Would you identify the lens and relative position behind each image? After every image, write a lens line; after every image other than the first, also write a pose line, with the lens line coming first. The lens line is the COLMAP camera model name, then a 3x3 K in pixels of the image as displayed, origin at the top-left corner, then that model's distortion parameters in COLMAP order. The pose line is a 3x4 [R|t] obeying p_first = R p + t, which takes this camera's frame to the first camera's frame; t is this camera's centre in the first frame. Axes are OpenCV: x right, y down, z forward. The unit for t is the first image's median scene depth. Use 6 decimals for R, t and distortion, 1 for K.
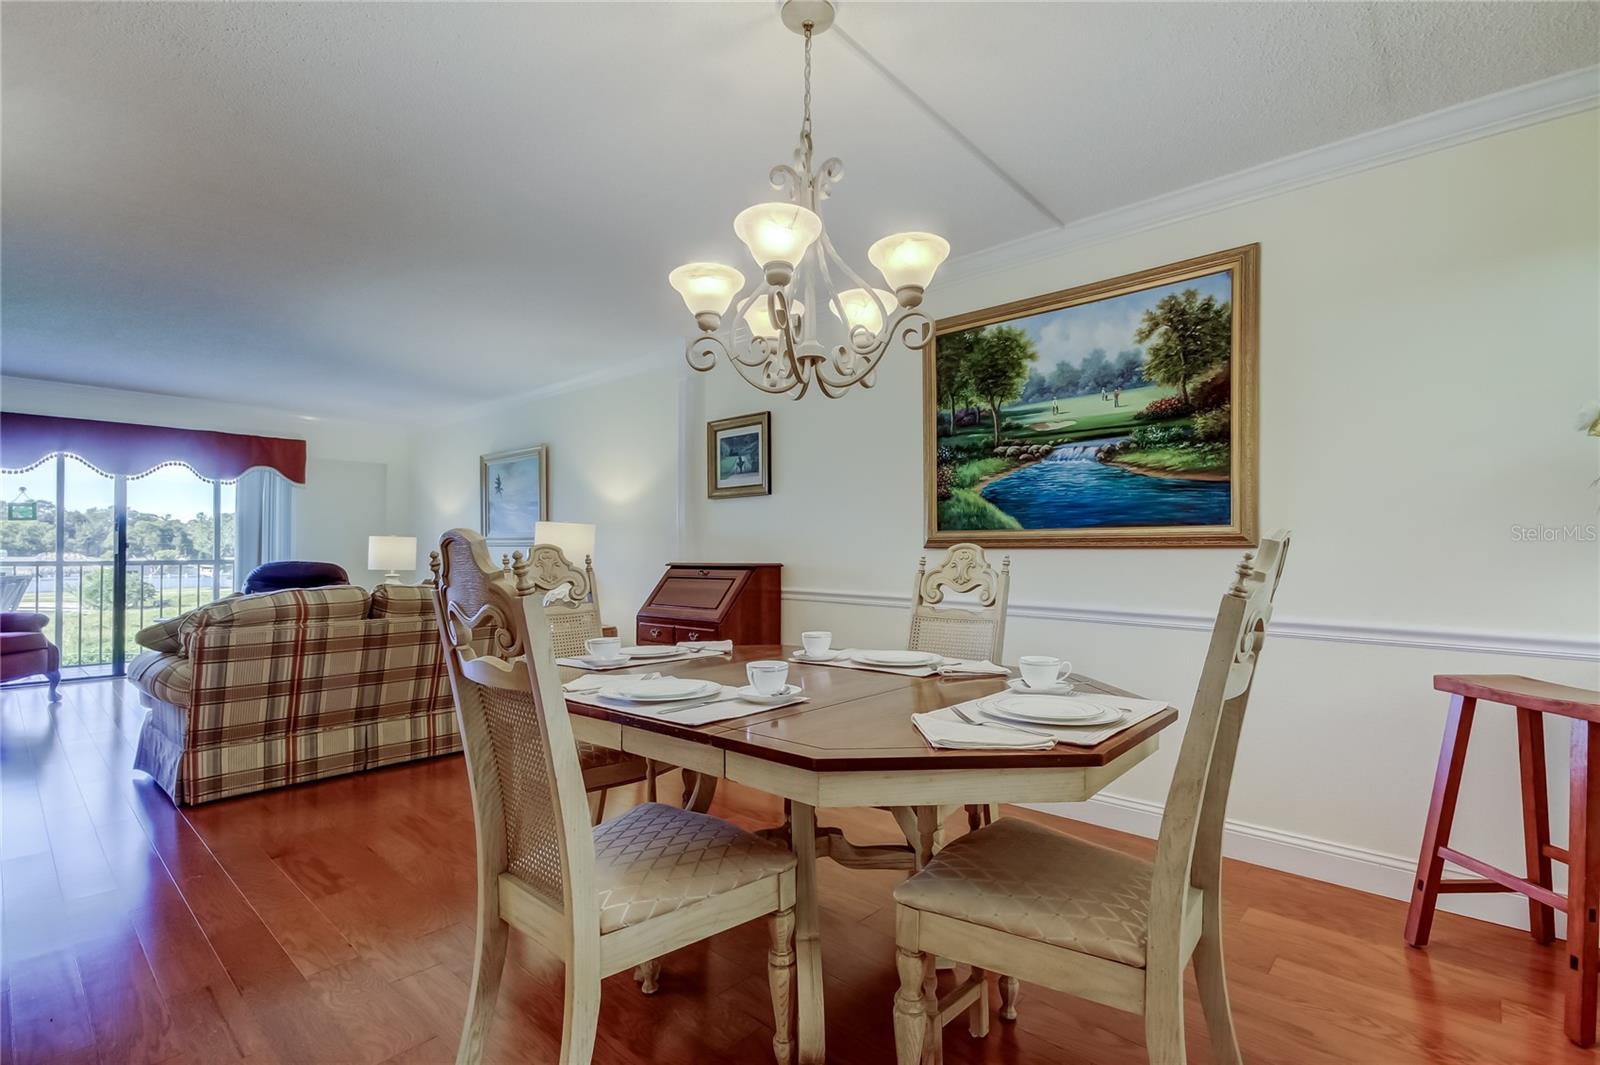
lens RADIAL K [[738.8, 0, 805.5], [0, 738.8, 549.8], [0, 0, 1]] dist [0.016103, 0.000403]
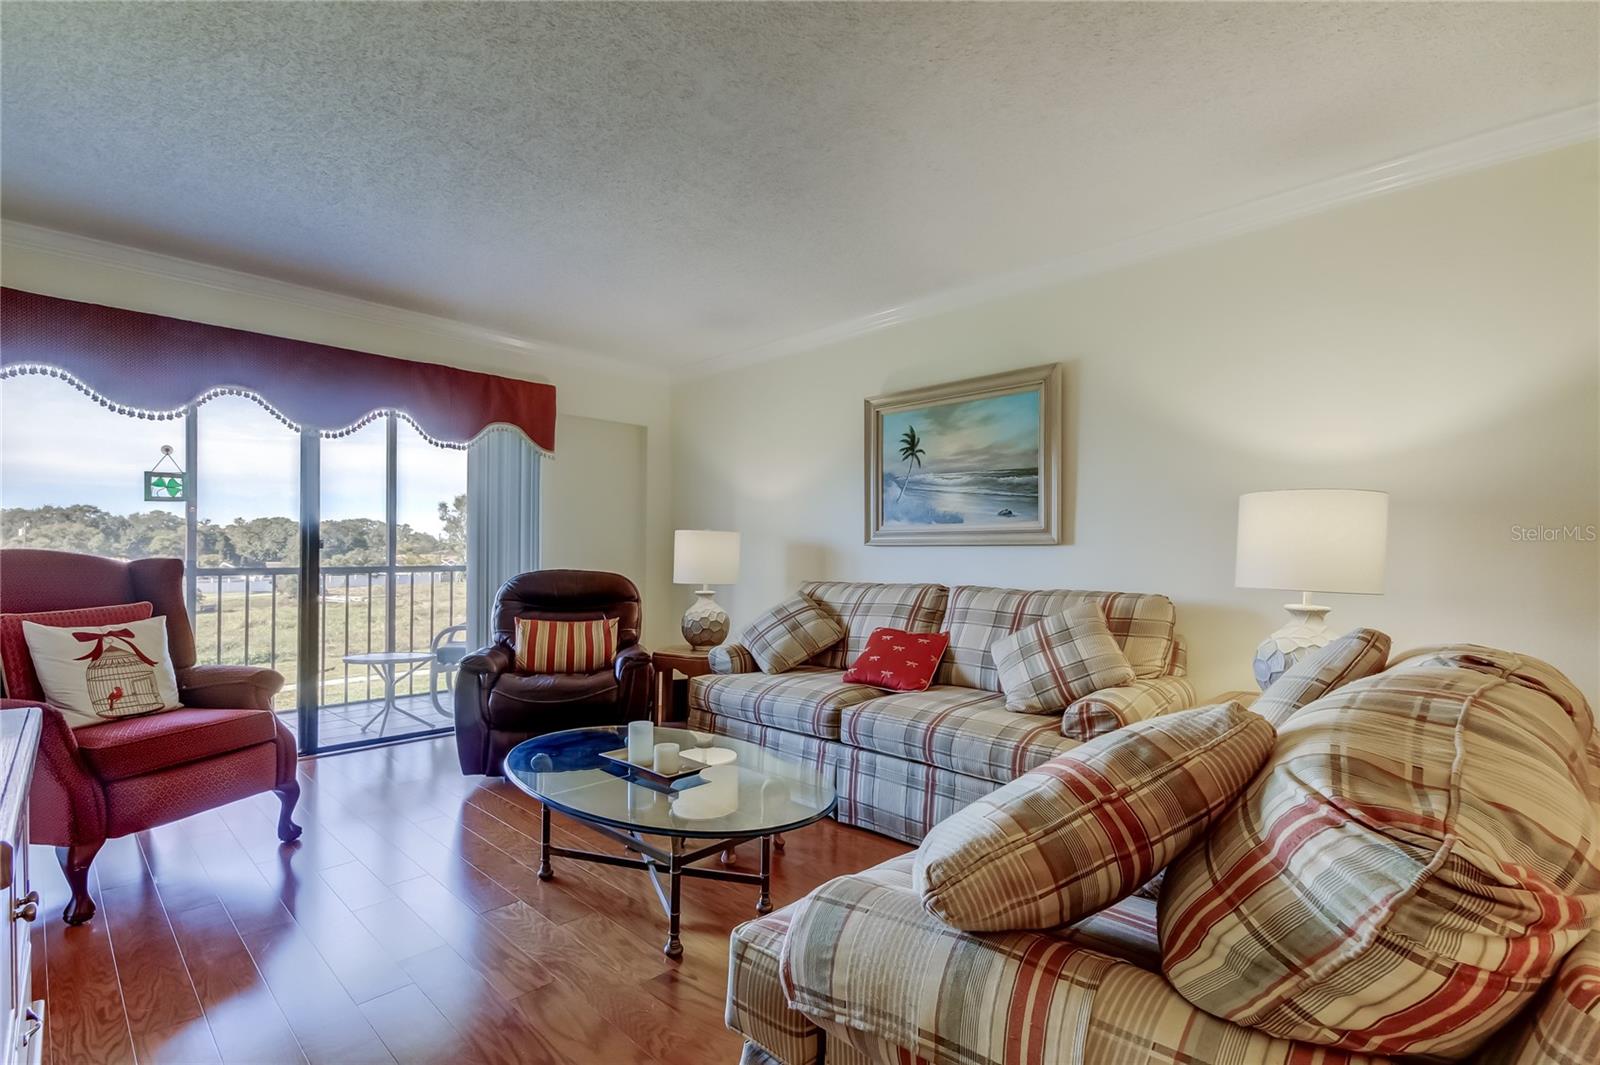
lens RADIAL K [[760.2, 0, 802.5], [0, 760.2, 557.1], [0, 0, 1]] dist [0.001006, -0.000252]
pose [[0.999287, 0.004129, -0.037527, -0.440957], [-0.004138, 0.999991, -0.000162, 0.004190], [0.037526, 0.000317, 0.999296, 0.345475]]
